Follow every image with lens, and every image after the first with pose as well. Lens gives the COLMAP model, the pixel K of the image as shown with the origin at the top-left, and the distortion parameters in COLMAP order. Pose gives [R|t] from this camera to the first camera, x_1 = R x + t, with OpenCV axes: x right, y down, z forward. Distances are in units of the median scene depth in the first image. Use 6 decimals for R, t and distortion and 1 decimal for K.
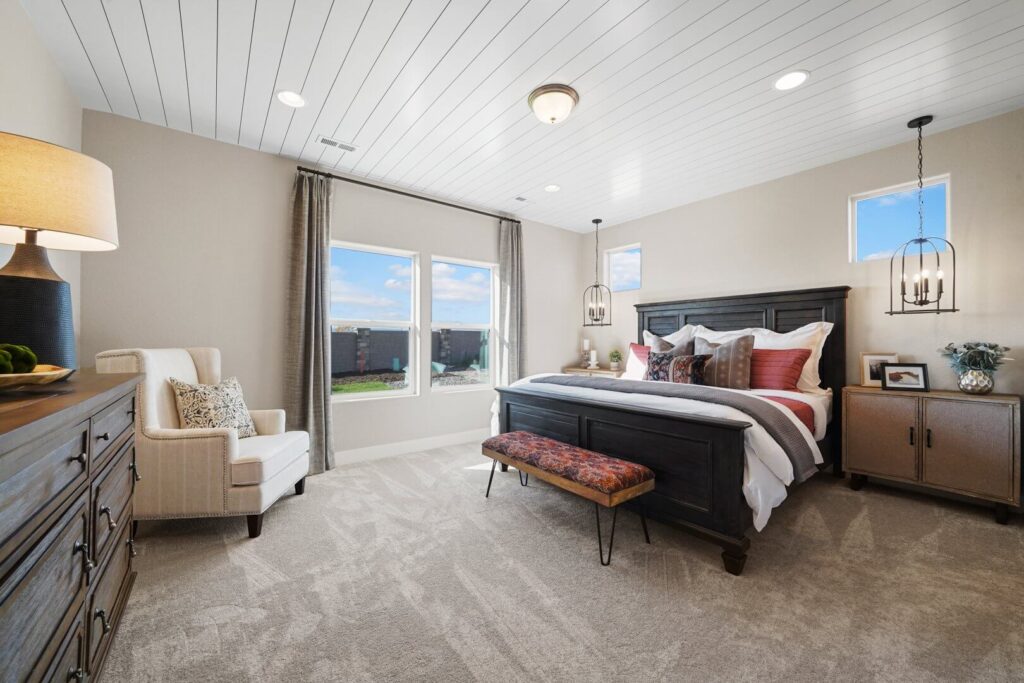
lens RADIAL K [[376.1, 0, 511.2], [0, 376.1, 340.1], [0, 0, 1]] dist [-0.013030, -0.000051]
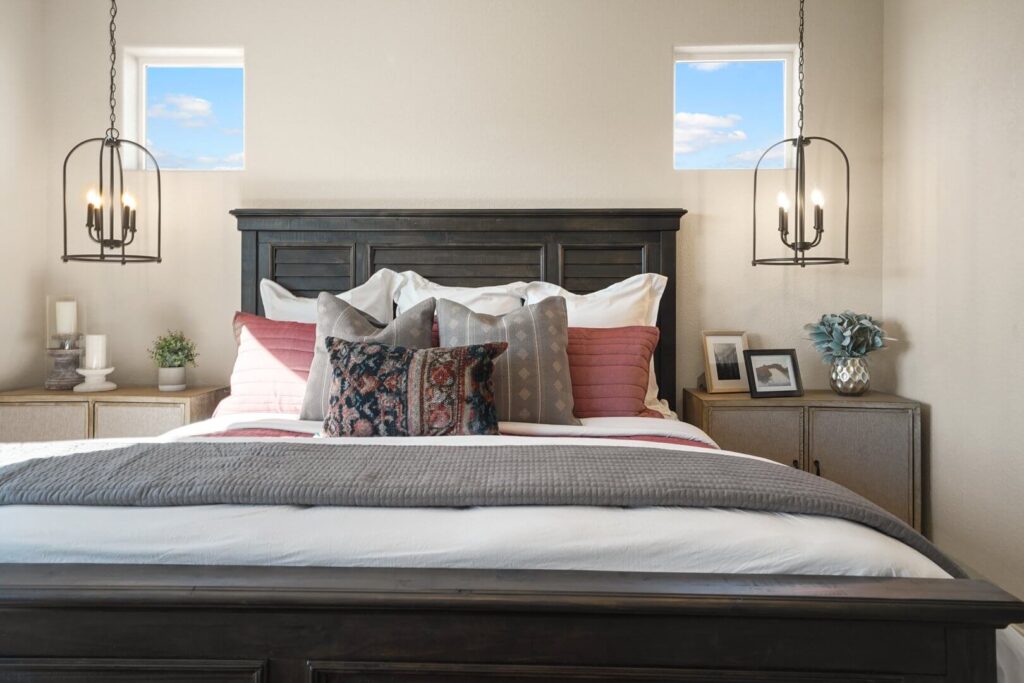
lens RADIAL K [[680.5, 0, 502.6], [0, 680.5, 308.1], [0, 0, 1]] dist [0.026073, 0.000955]
pose [[0.643186, 0.005292, 0.765692, -0.025697], [-0.008373, 0.999965, 0.000122, 0.001216], [-0.765664, -0.006490, 0.643208, 0.527456]]
